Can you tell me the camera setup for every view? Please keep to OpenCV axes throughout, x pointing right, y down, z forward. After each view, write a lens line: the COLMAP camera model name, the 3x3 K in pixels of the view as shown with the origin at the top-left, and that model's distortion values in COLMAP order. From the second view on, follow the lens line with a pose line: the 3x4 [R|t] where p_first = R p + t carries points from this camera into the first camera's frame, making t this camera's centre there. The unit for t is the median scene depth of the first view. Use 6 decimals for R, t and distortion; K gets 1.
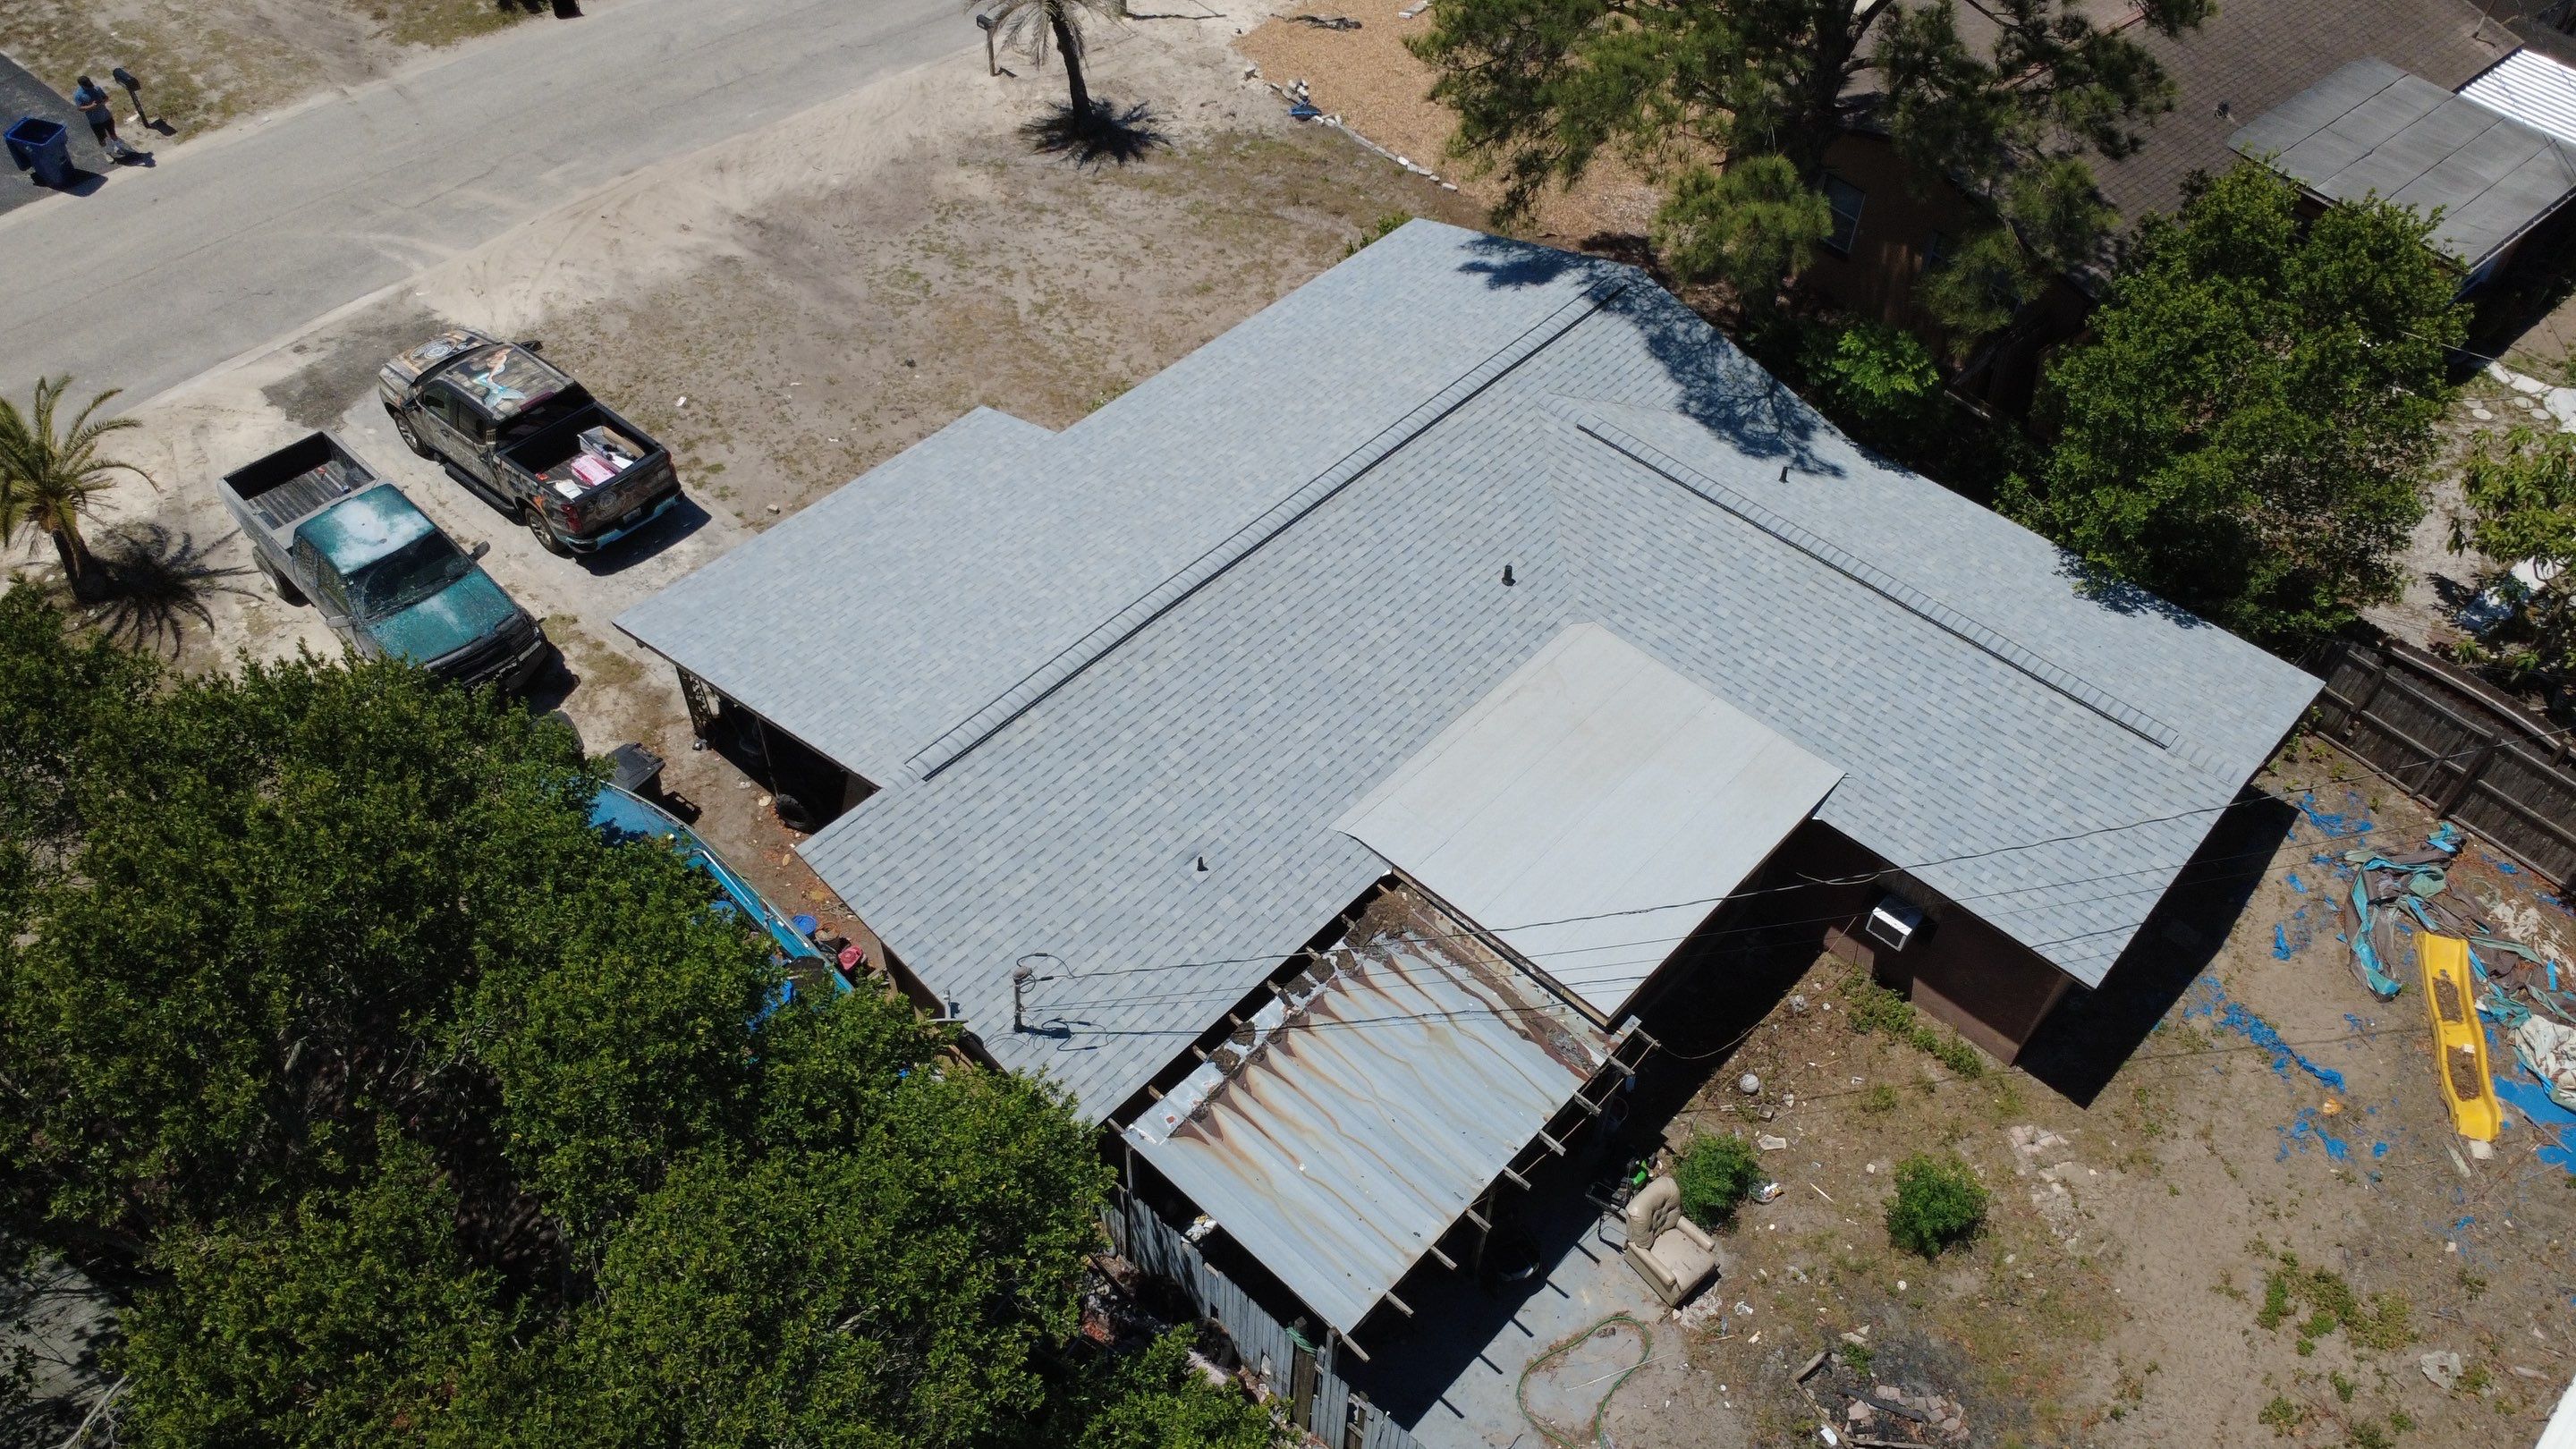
lens RADIAL K [[1869.7, 0, 1286.6], [0, 1869.7, 725.6], [0, 0, 1]] dist [0.002081, 0.000170]
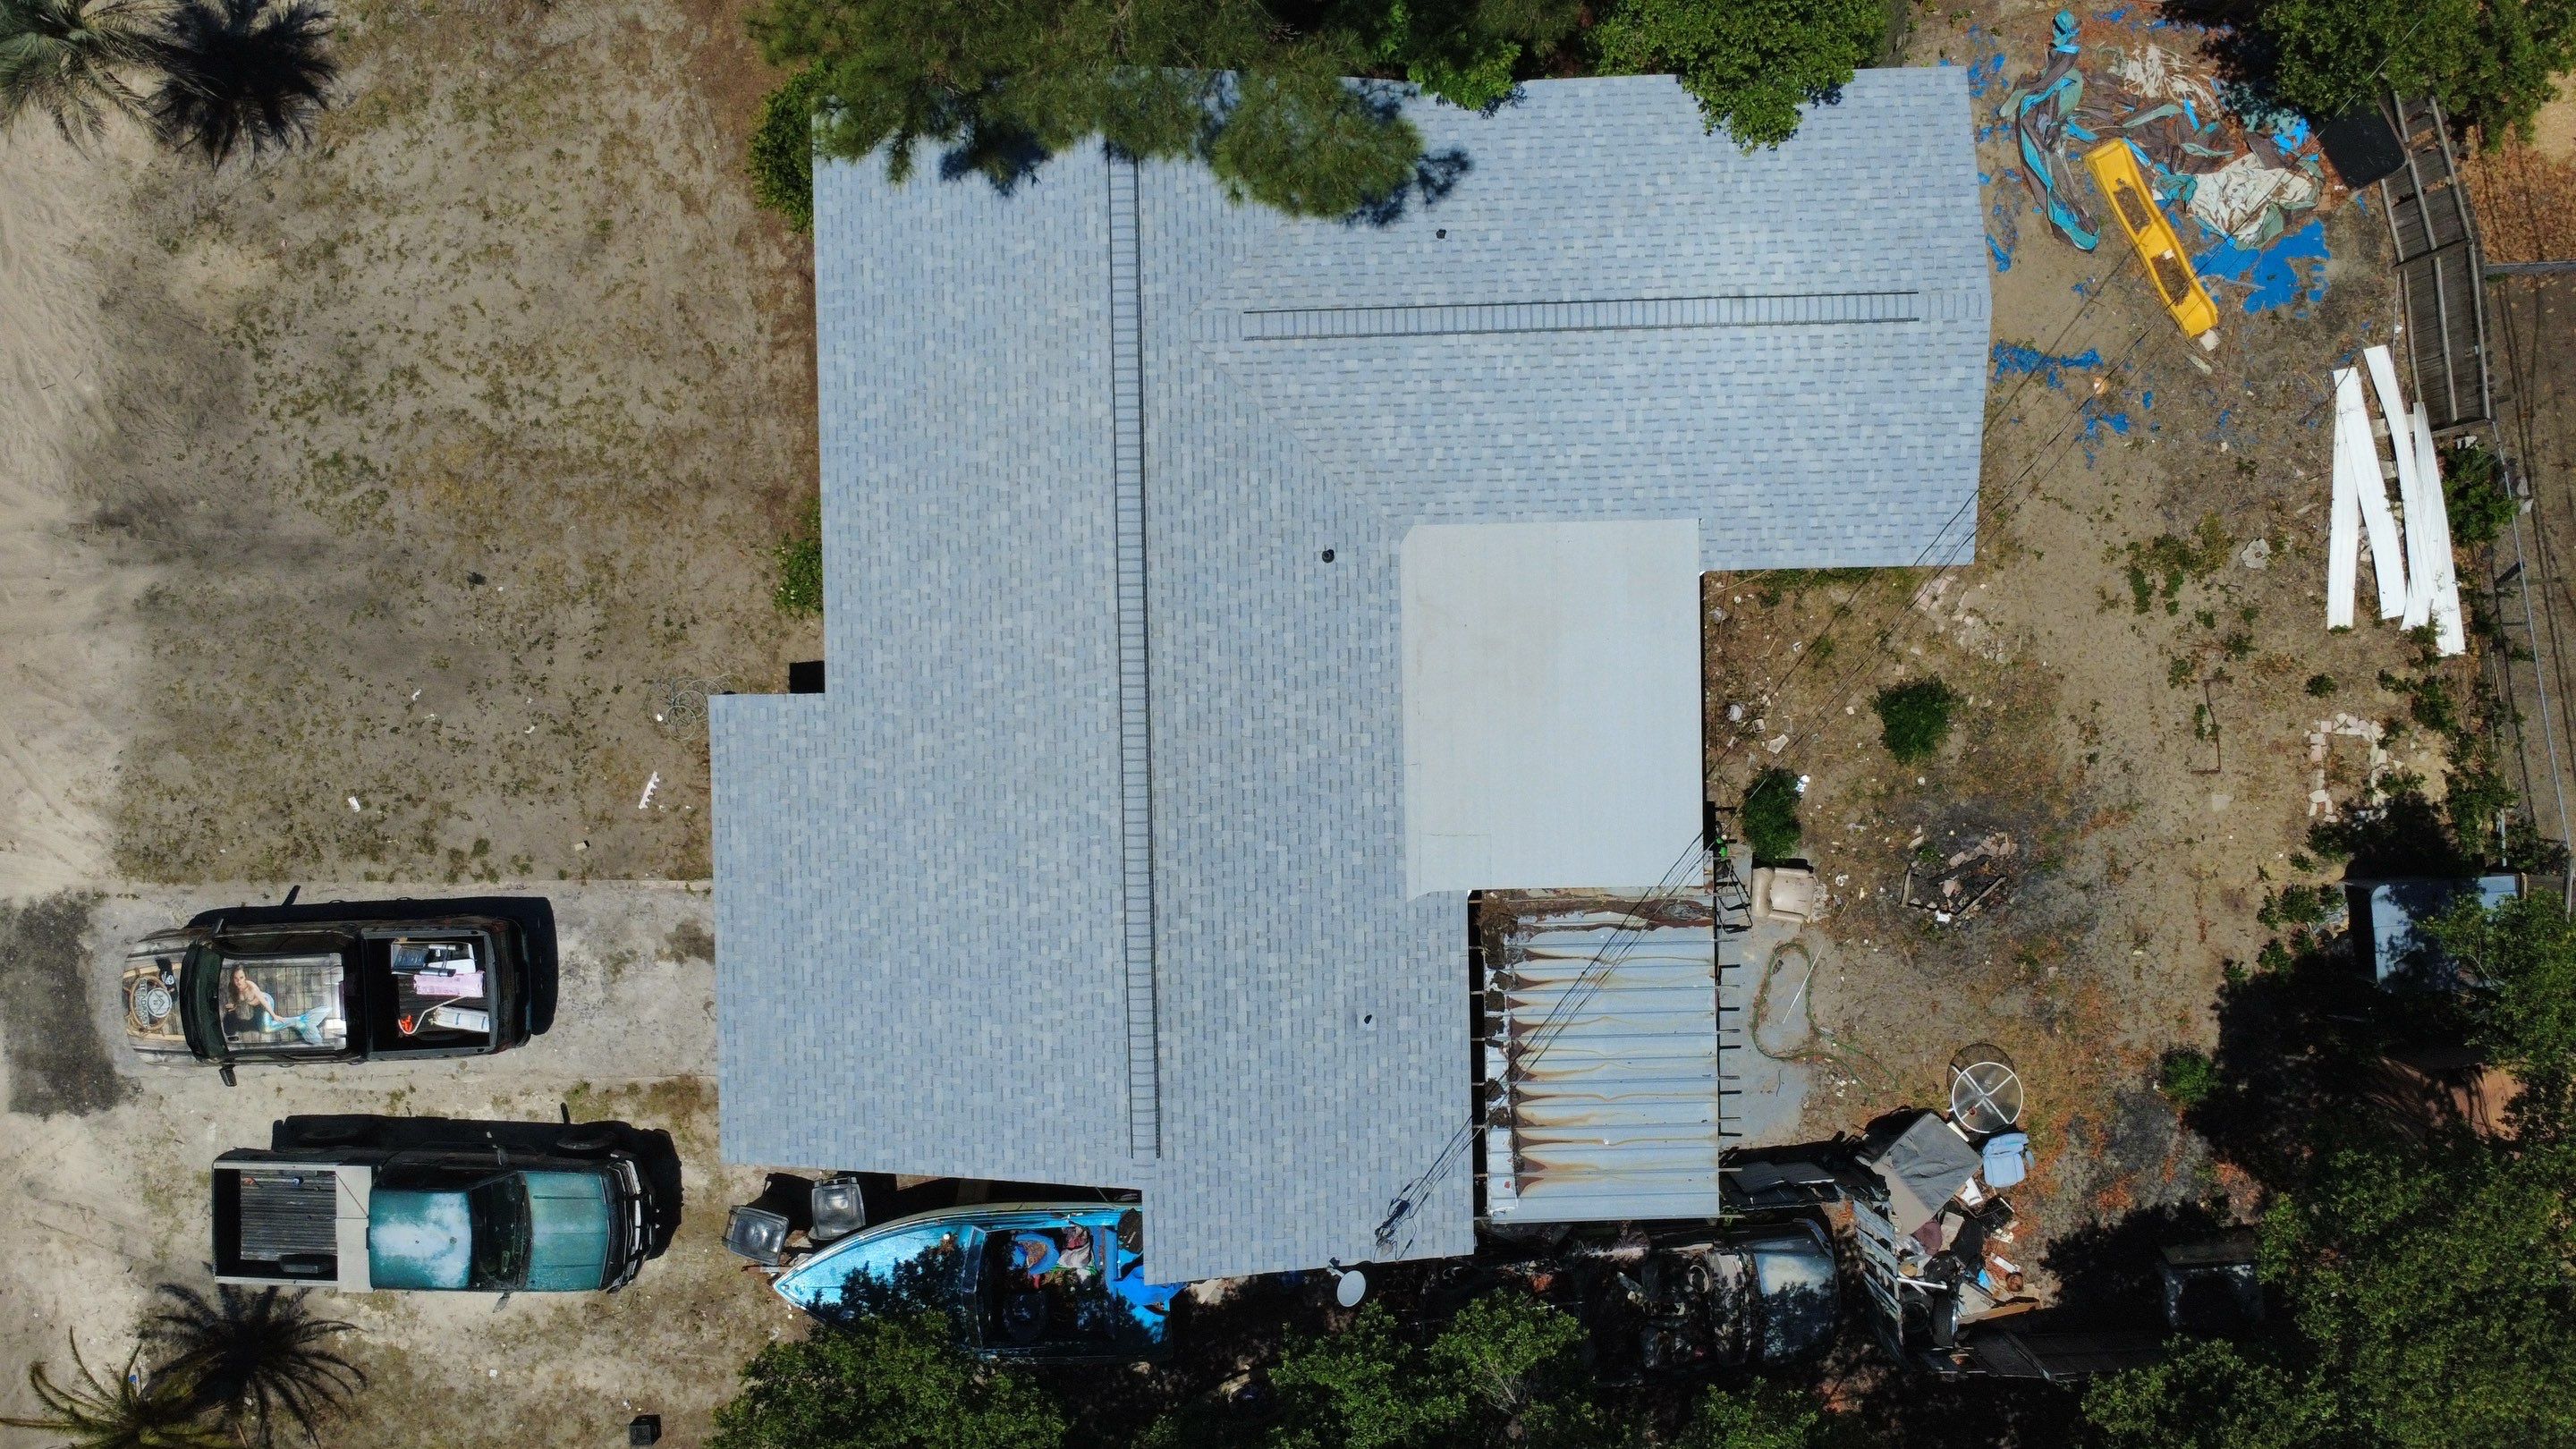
lens RADIAL K [[1869.7, 0, 1282.2], [0, 1869.7, 716.2], [0, 0, 1]] dist [0.002081, 0.000170]
pose [[0.721164, -0.690154, -0.060082, 0.105819], [0.539982, 0.505670, 0.672843, -0.754229], [-0.433983, -0.517674, 0.737341, 0.232011]]
